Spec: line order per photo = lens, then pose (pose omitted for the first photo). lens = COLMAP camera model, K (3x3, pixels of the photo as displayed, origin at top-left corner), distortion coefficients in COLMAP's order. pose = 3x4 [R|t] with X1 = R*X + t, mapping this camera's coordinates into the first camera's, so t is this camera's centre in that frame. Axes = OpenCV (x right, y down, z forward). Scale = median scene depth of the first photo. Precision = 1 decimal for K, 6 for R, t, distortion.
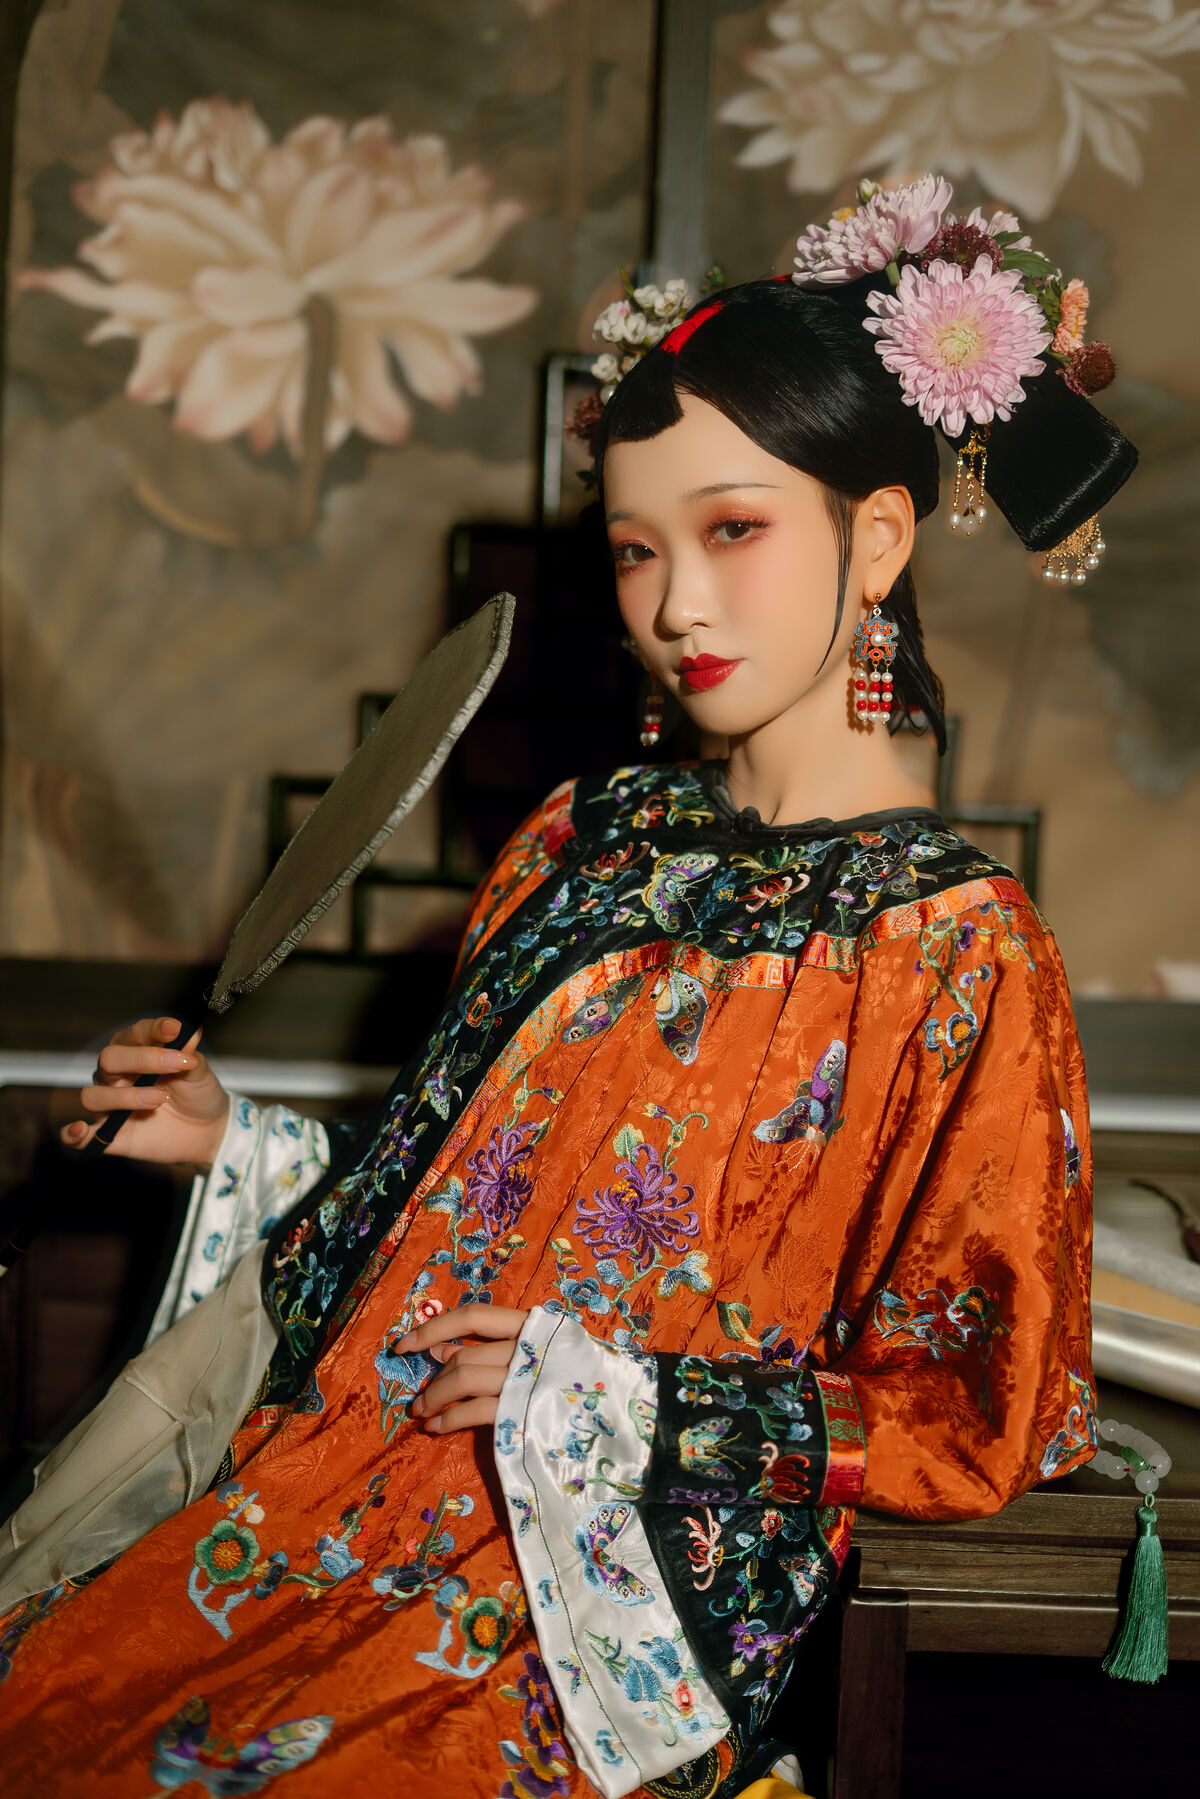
lens RADIAL K [[2523.6, 0, 551.8], [0, 2523.6, 932.8], [0, 0, 1]] dist [-0.013345, -0.001518]
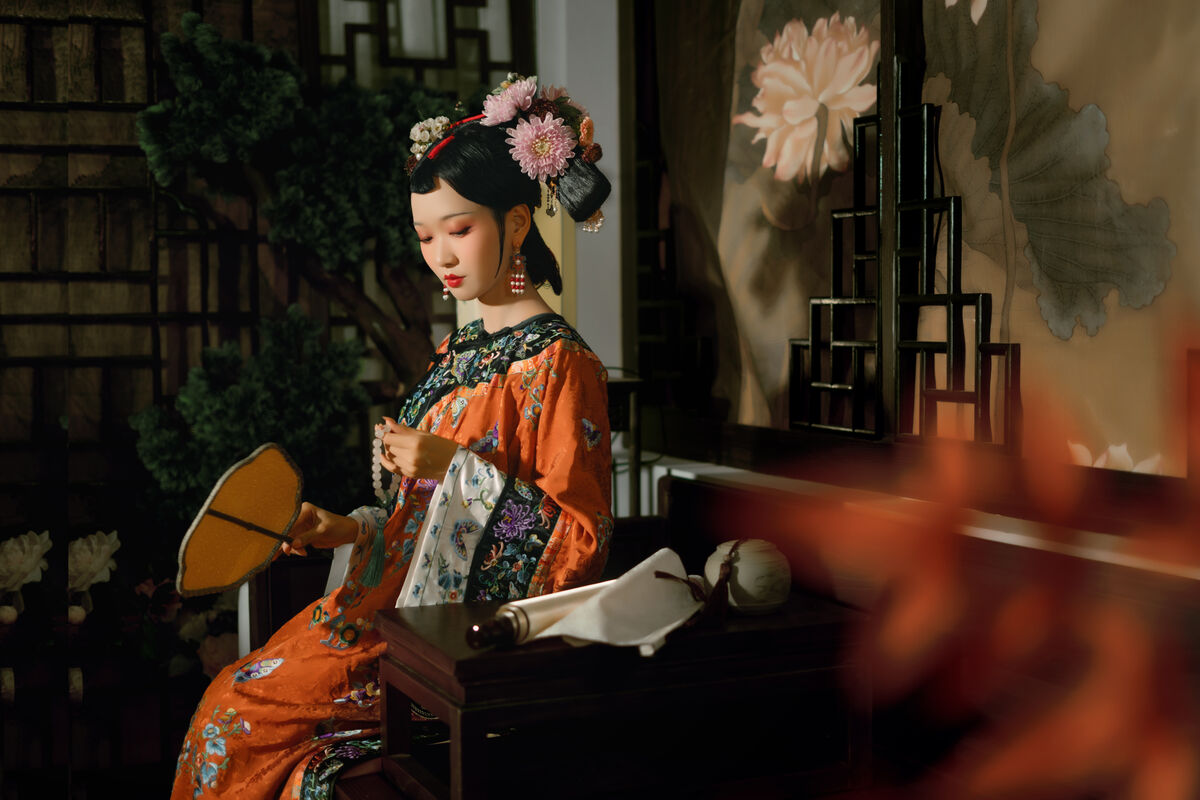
lens RADIAL K [[1720.8, 0, 660.7], [0, 1720.8, 404.4], [0, 0, 1]] dist [-0.008044, 0.041780]
pose [[0.413410, 0.007177, -0.910517, 1.144017], [-0.036090, 0.999312, -0.008510, 0.007537], [0.909829, 0.036378, 0.413385, 0.316815]]
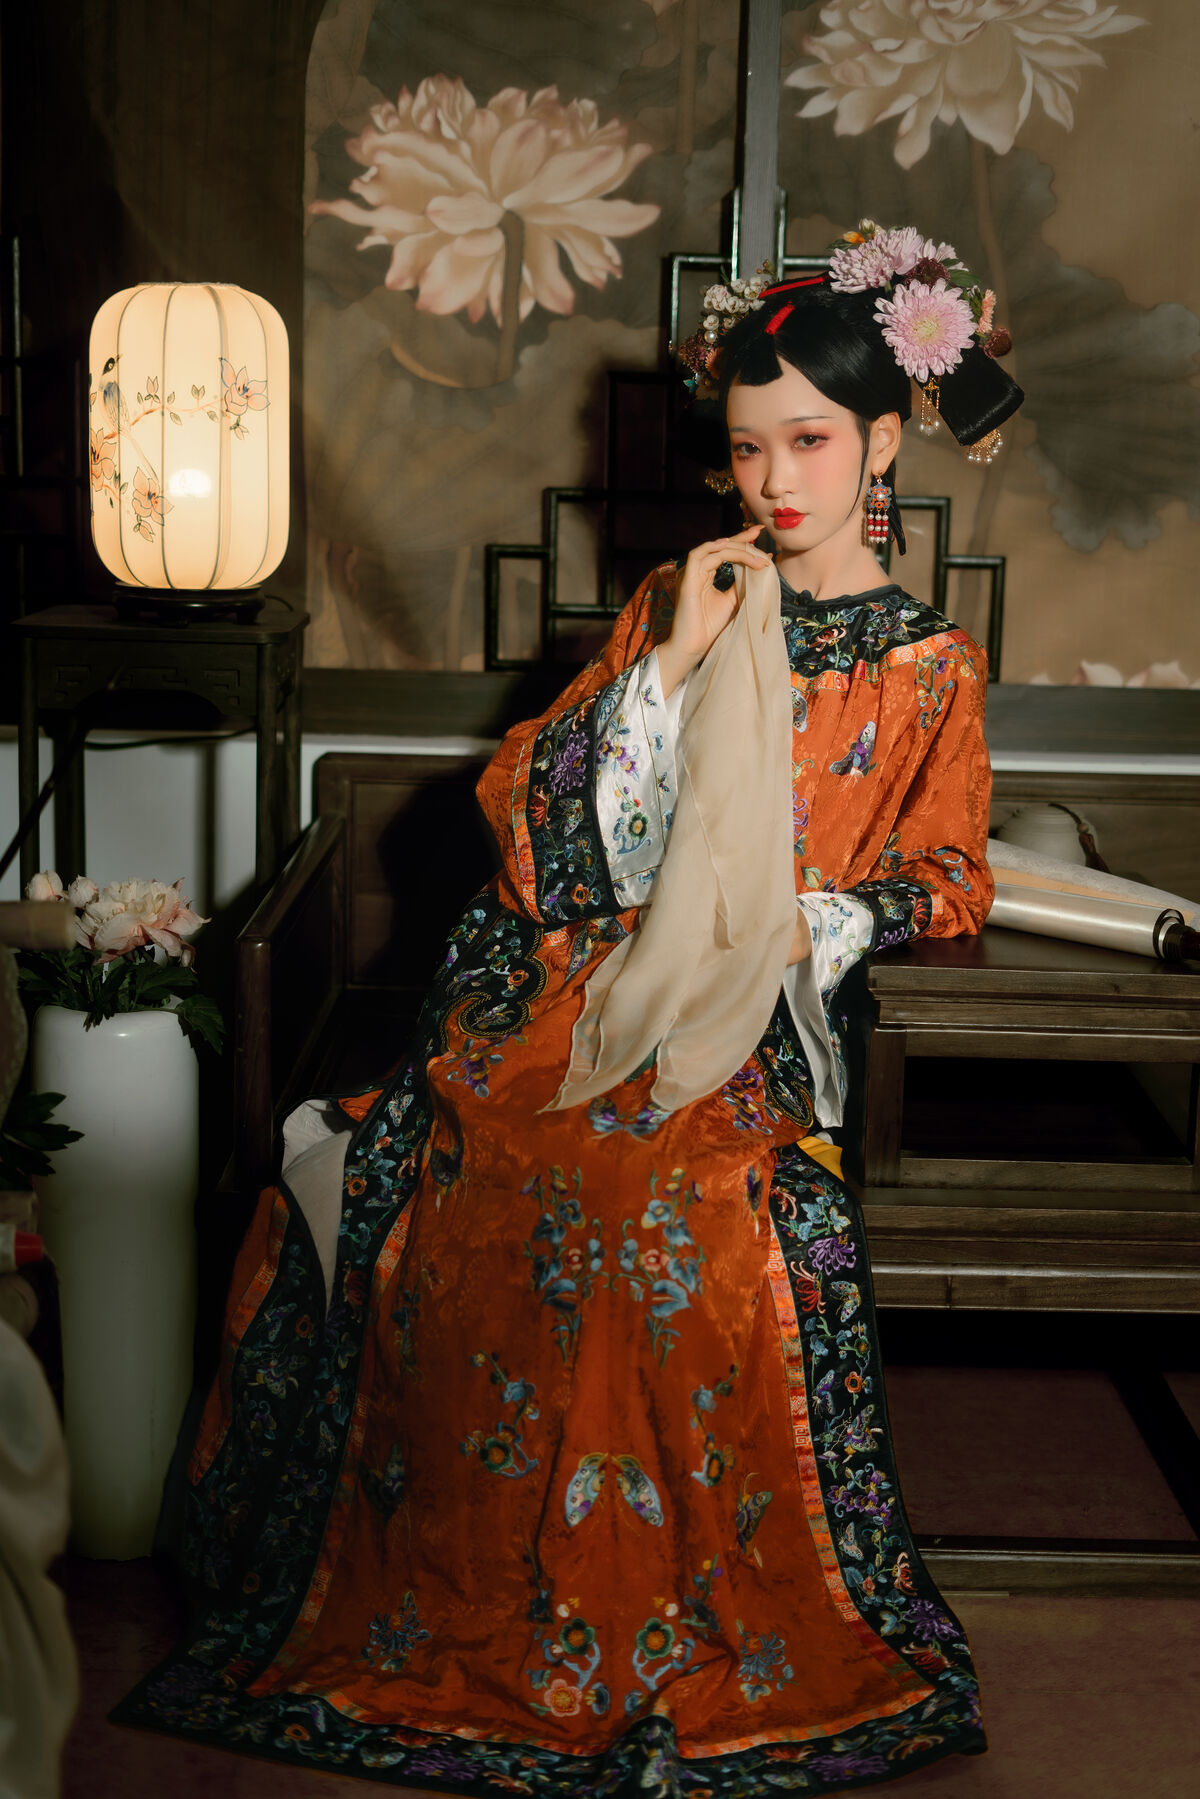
lens RADIAL K [[2617.4, 0, 591.8], [0, 2617.4, 896.6], [0, 0, 1]] dist [-0.000584, 0.004429]
pose [[0.999892, -0.013641, -0.005524, -0.043725], [0.014201, 0.992821, 0.118764, -0.038727], [0.003864, -0.118830, 0.992907, -0.562867]]
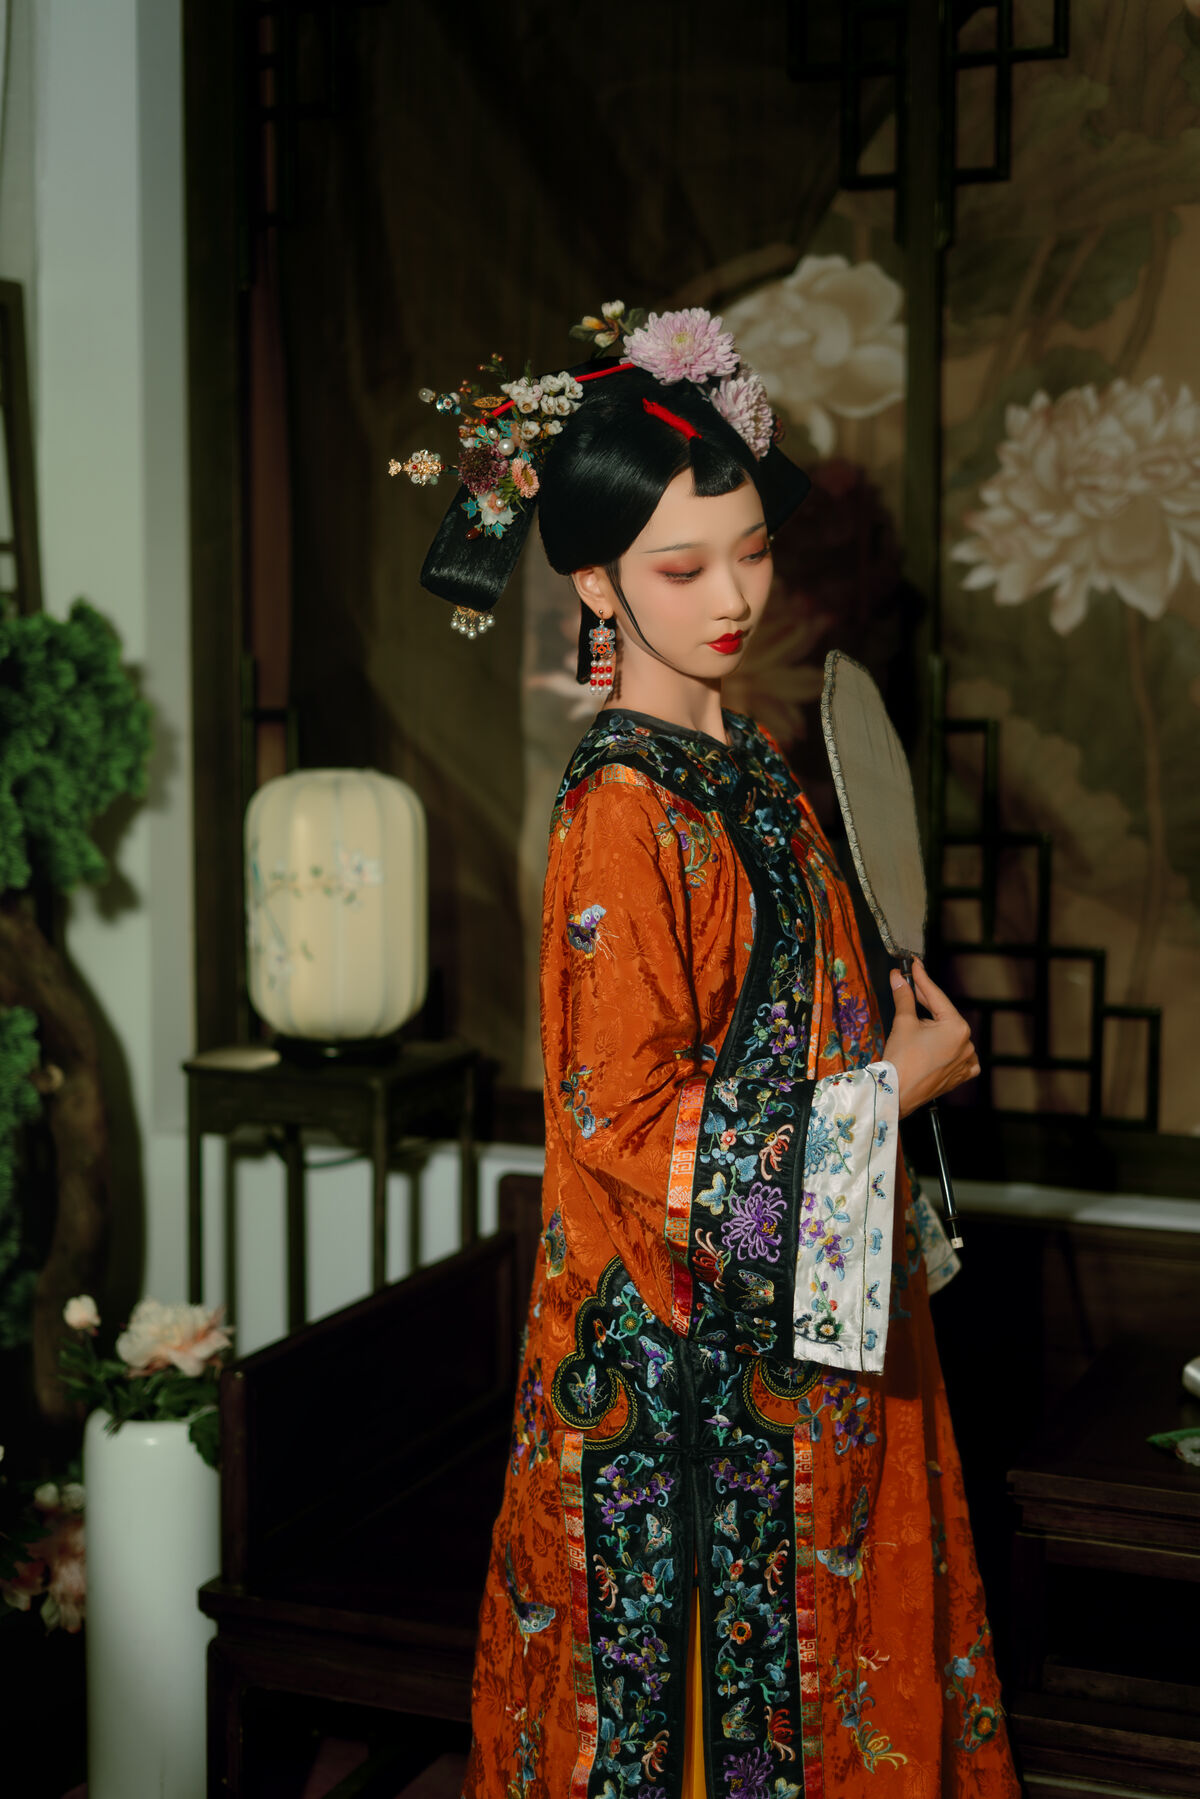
lens RADIAL K [[2557.4, 0, 607.7], [0, 2557.4, 913.7], [0, 0, 1]] dist [-0.024717, -0.004551]
pose [[0.931332, 0.002266, -0.364164, 0.444203], [0.007207, 0.999670, 0.024652, -0.147167], [0.364100, -0.025584, 0.931008, -0.539715]]
